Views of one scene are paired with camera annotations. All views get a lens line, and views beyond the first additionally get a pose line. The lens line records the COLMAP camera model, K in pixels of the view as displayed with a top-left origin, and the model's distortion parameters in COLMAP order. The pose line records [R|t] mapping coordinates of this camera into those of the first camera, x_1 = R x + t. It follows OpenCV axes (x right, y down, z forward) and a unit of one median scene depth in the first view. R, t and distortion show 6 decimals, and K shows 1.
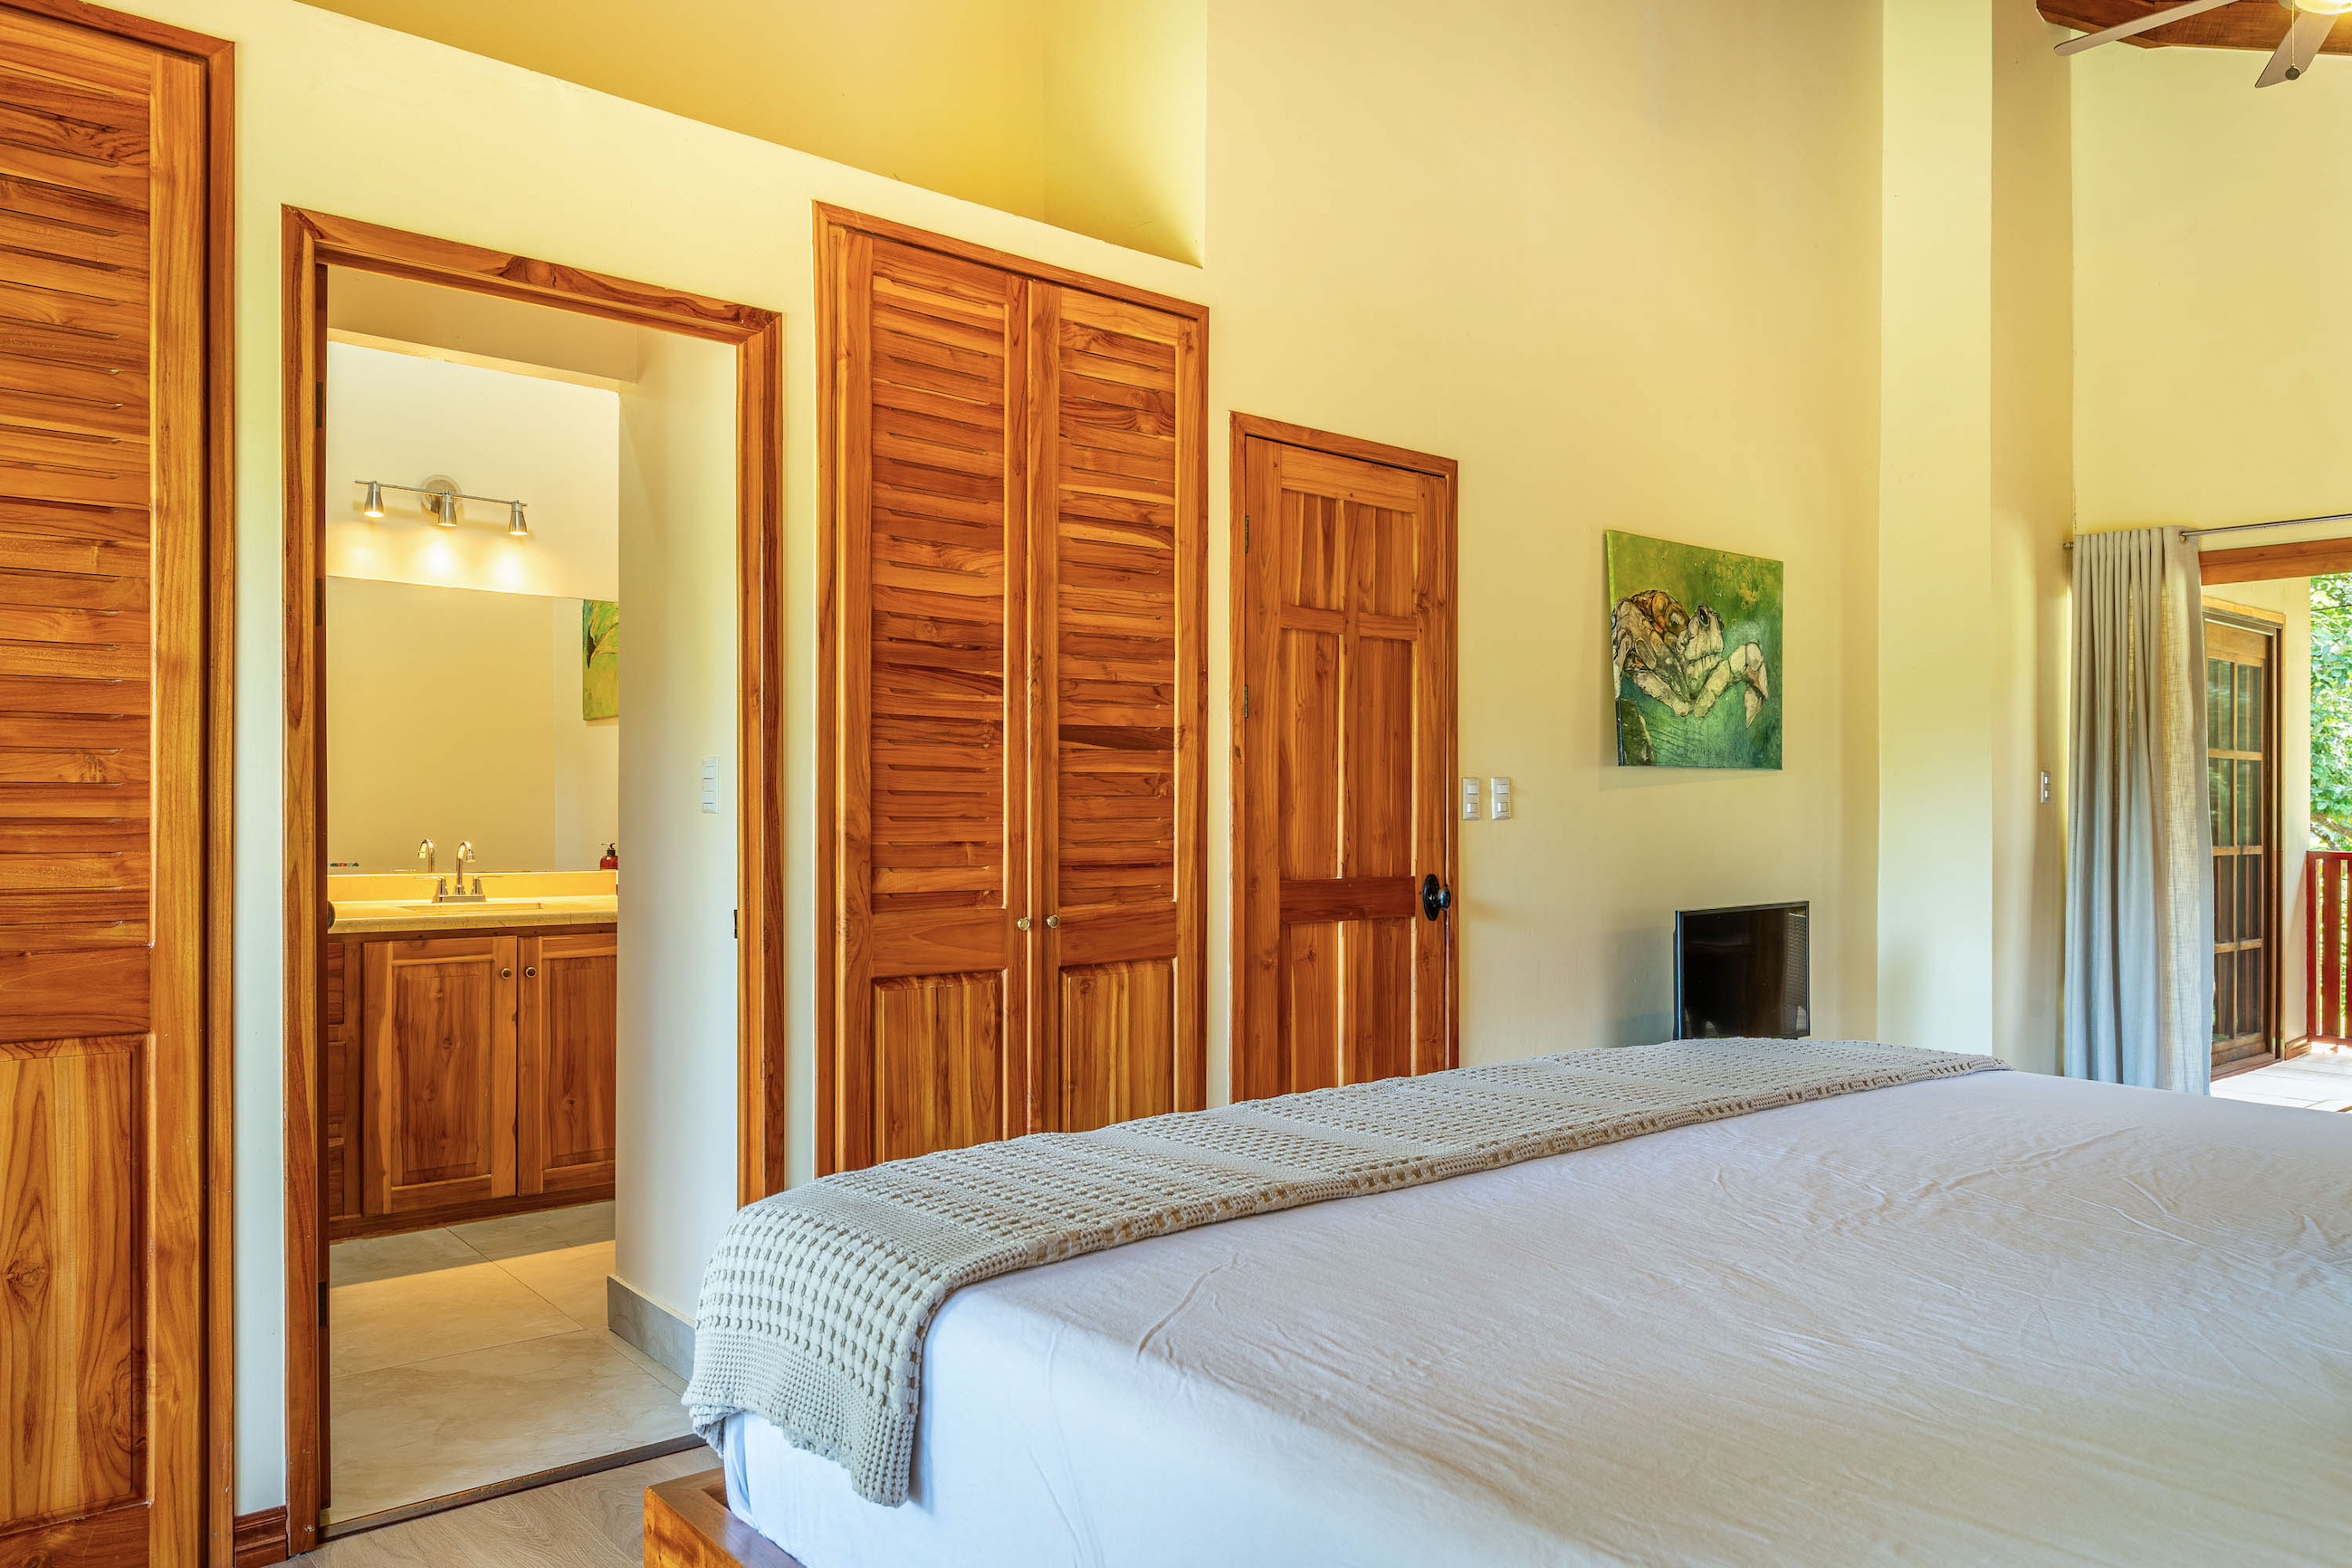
lens RADIAL K [[1629.2, 0, 1174.8], [0, 1629.2, 749.2], [0, 0, 1]] dist [0.002774, 0.000913]
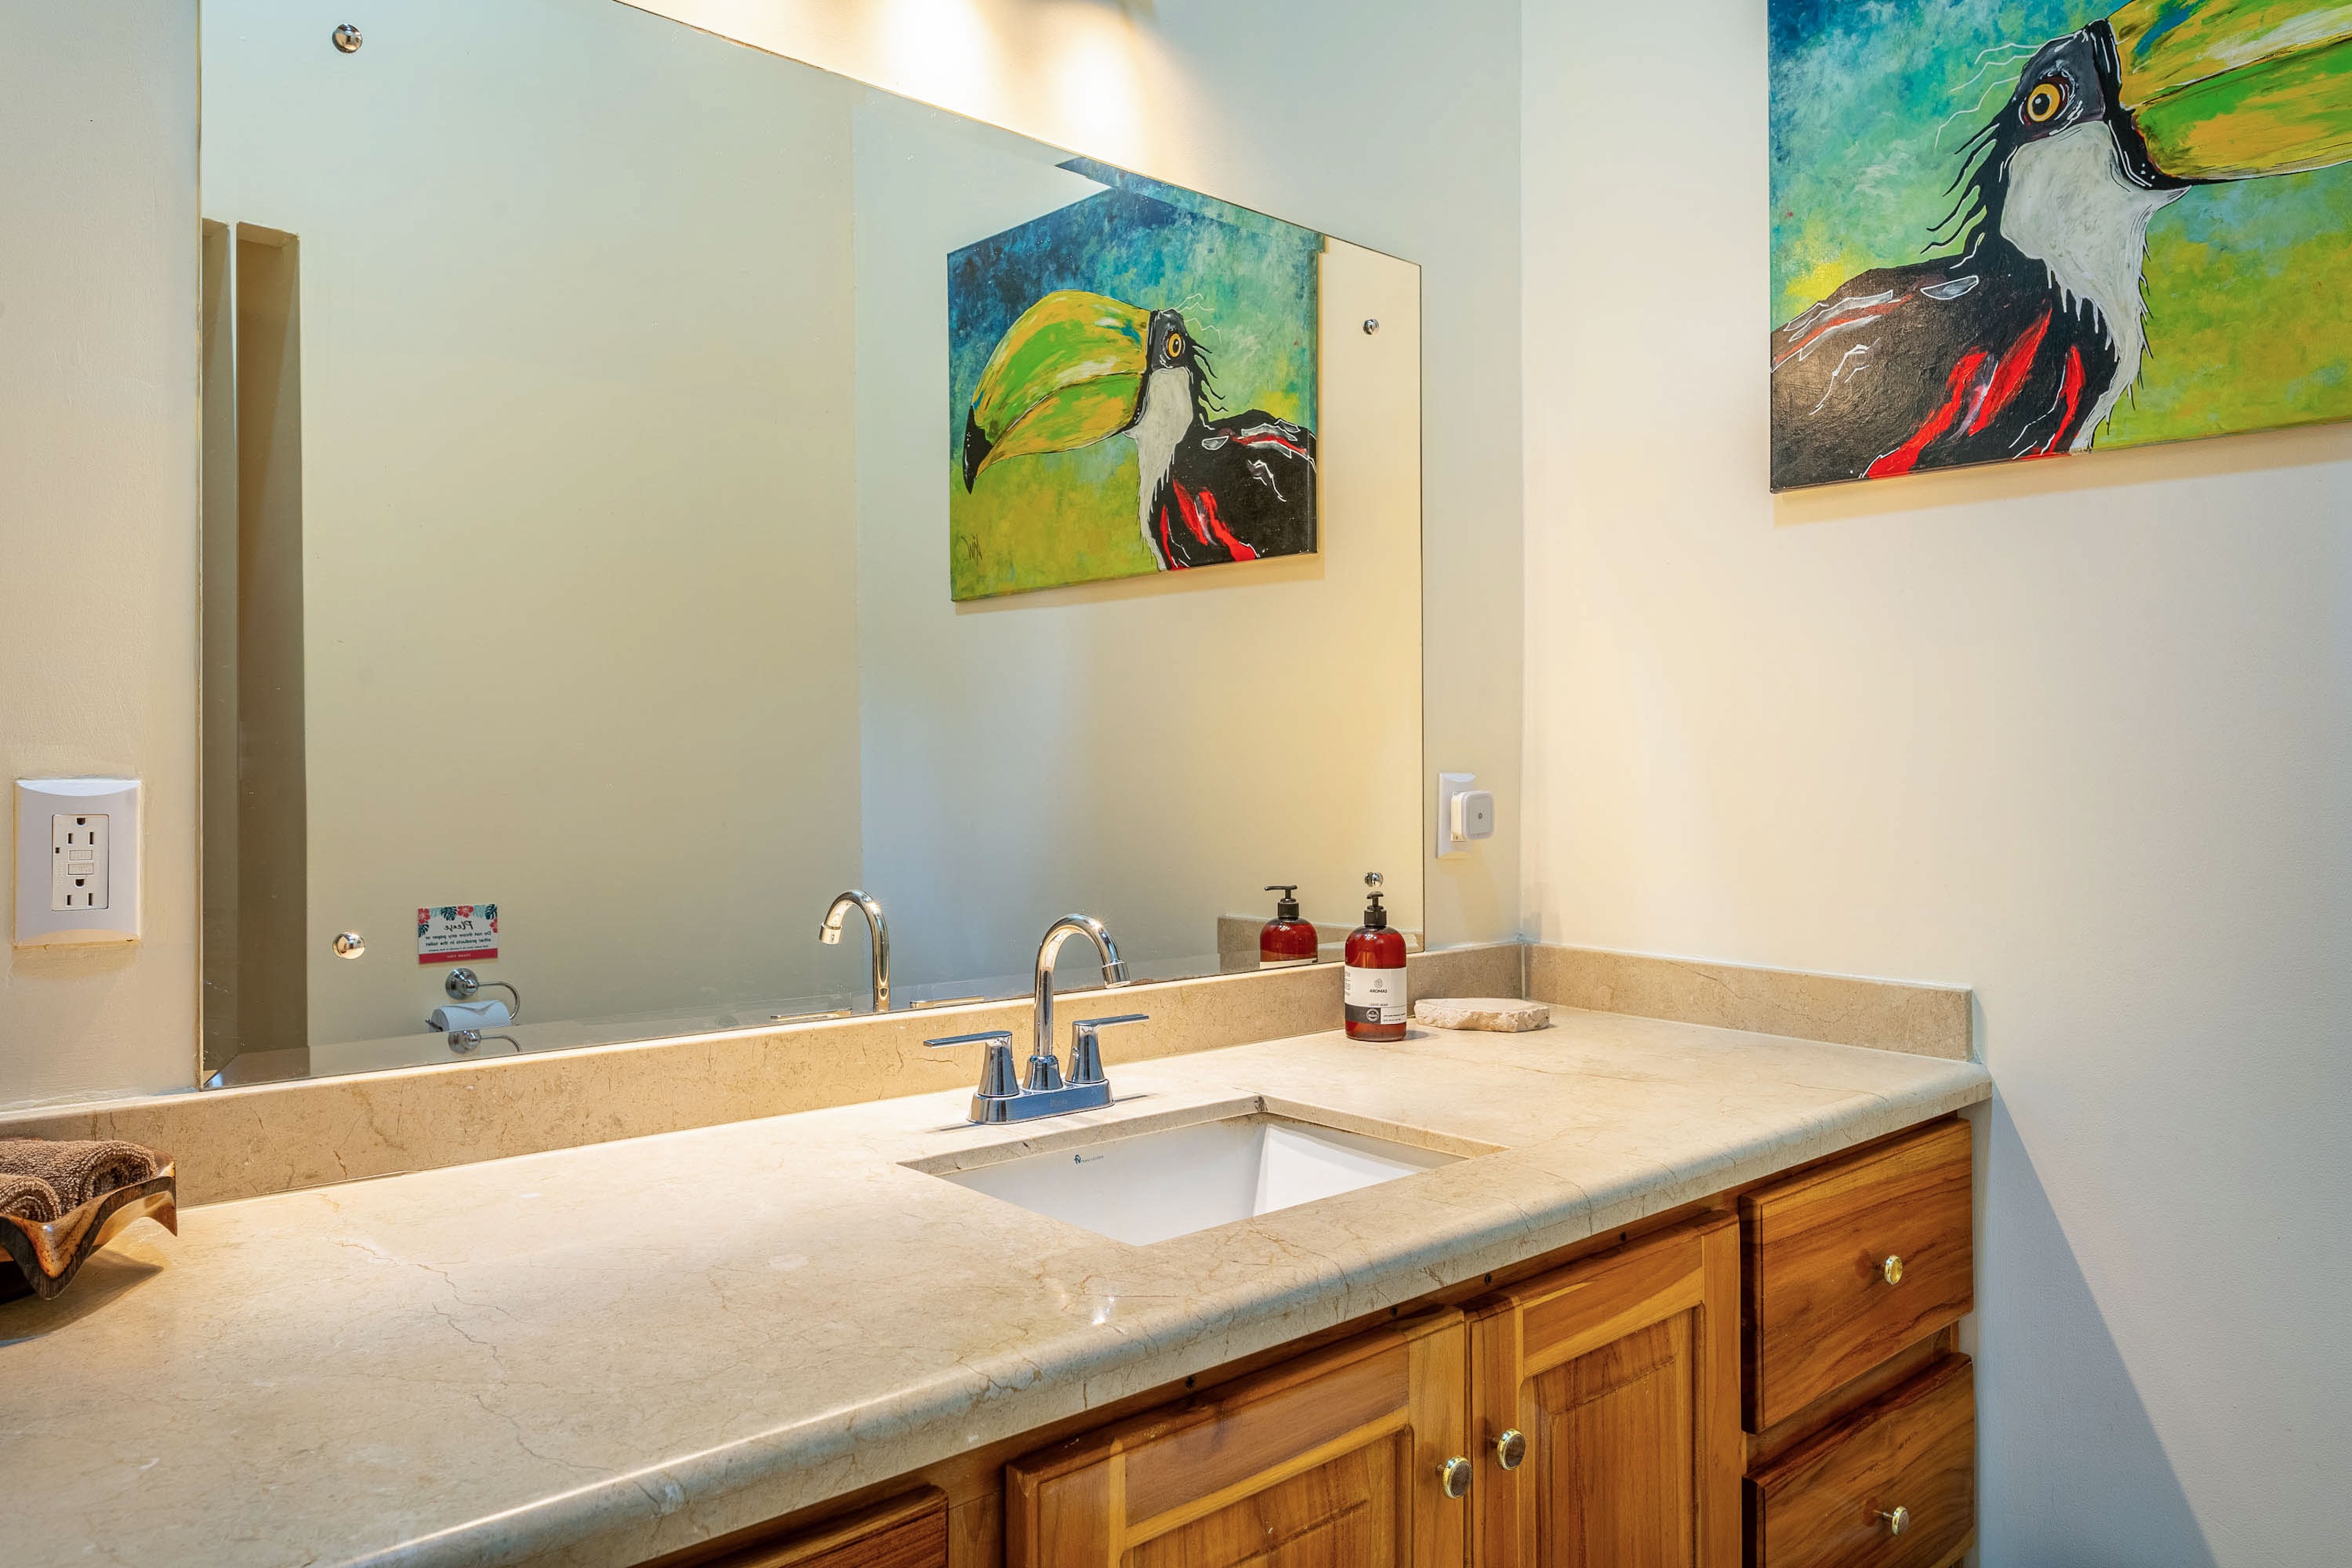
lens RADIAL K [[1629.2, 0, 1174.8], [0, 1629.2, 749.2], [0, 0, 1]] dist [0.002774, 0.000913]
pose [[0.999686, -0.005866, 0.024345, -0.420651], [0.004974, 0.999319, 0.036573, 0.012997], [-0.024543, -0.036441, 0.999034, 0.687391]]
